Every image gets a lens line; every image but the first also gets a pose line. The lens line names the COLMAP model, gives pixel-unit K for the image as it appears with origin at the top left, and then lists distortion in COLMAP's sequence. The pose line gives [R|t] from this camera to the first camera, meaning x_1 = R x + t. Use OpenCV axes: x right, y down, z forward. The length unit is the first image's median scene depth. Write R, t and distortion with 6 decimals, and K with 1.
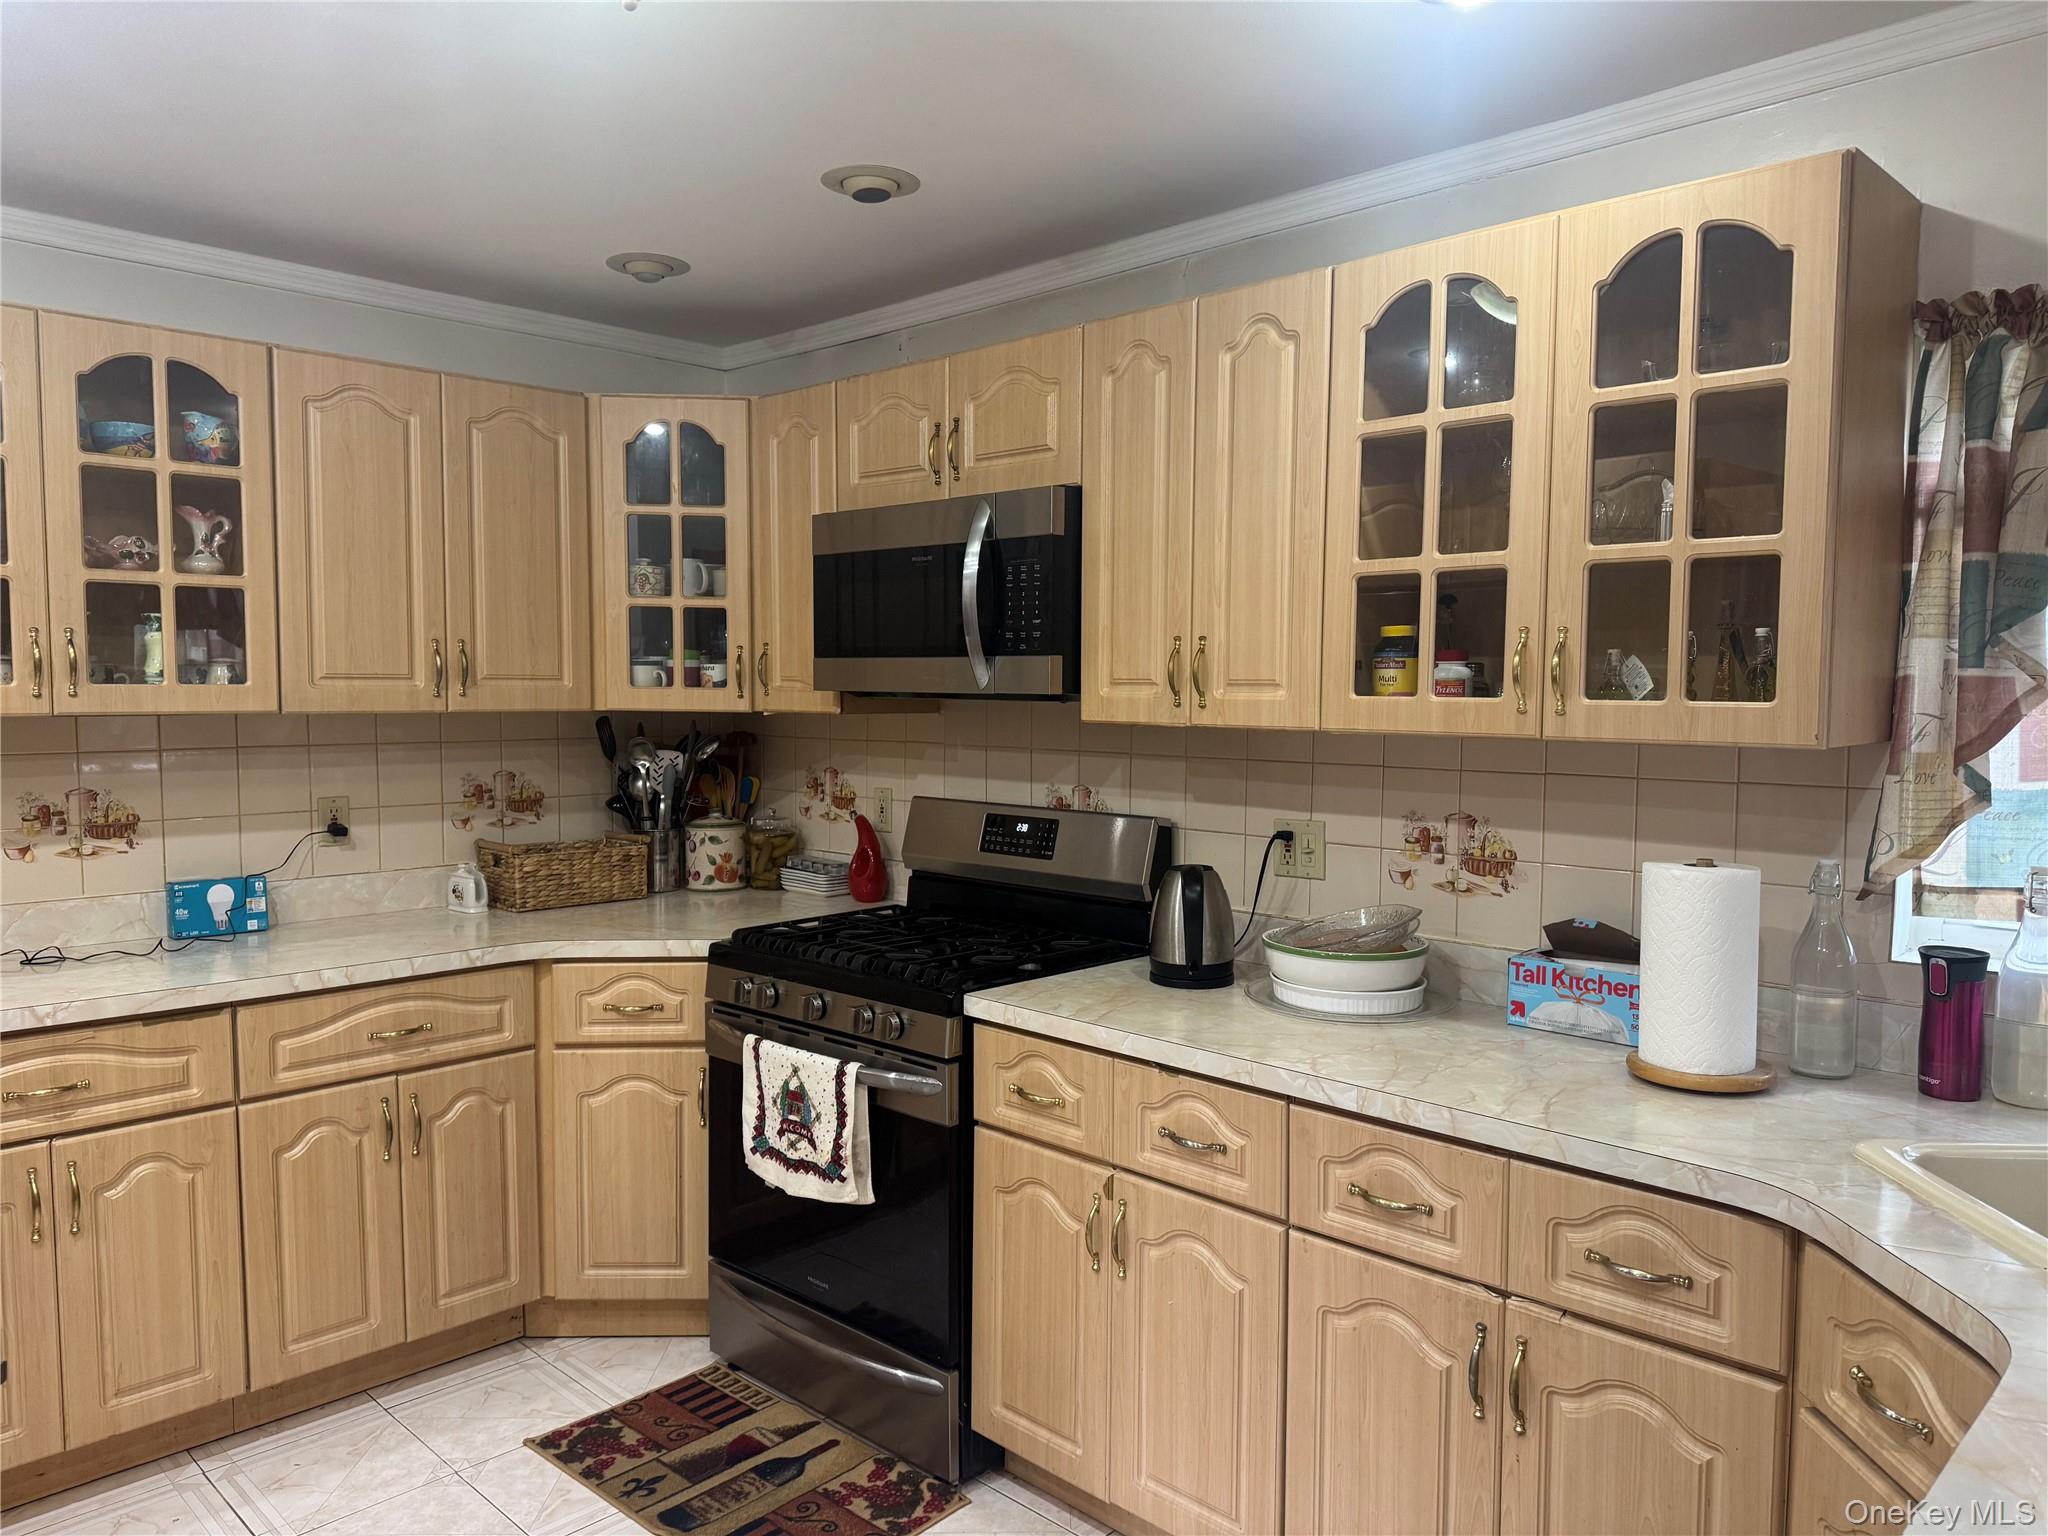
lens RADIAL K [[1447.6, 0, 1024.1], [0, 1447.6, 772.9], [0, 0, 1]] dist [0.003939, -0.007174]
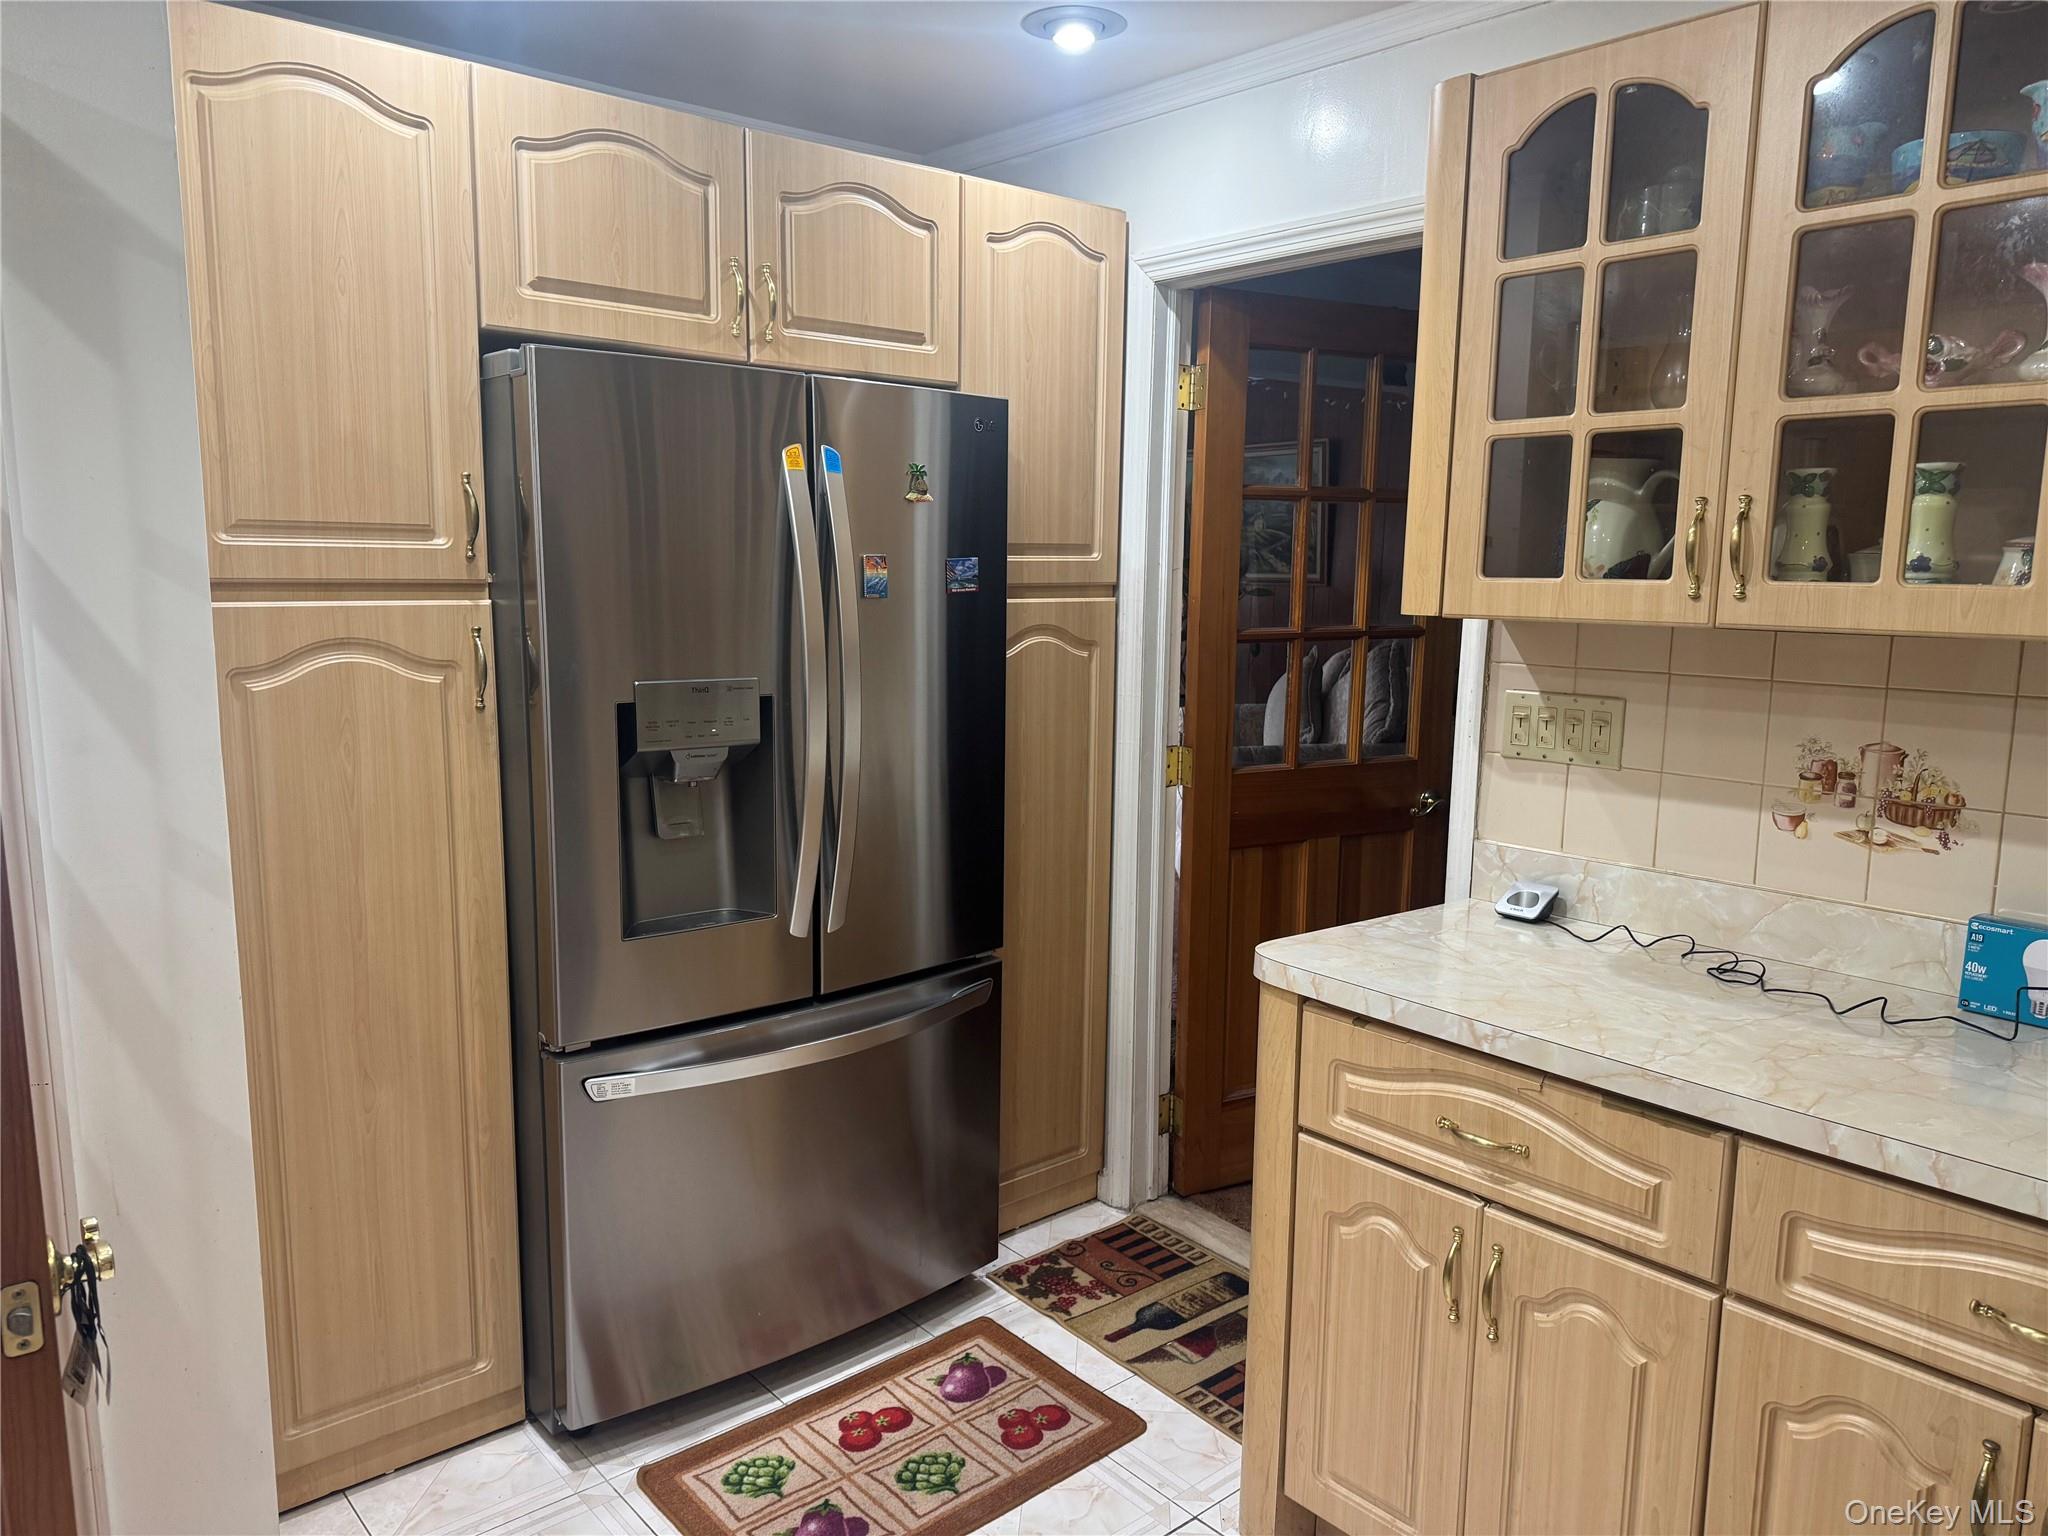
lens RADIAL K [[1447.6, 0, 1022.4], [0, 1447.6, 783.5], [0, 0, 1]] dist [0.003939, -0.007174]
pose [[-0.082427, 0.143611, -0.986196, 0.035755], [-0.077548, 0.985638, 0.150011, -0.043049], [0.993575, 0.088842, -0.070107, 0.714981]]
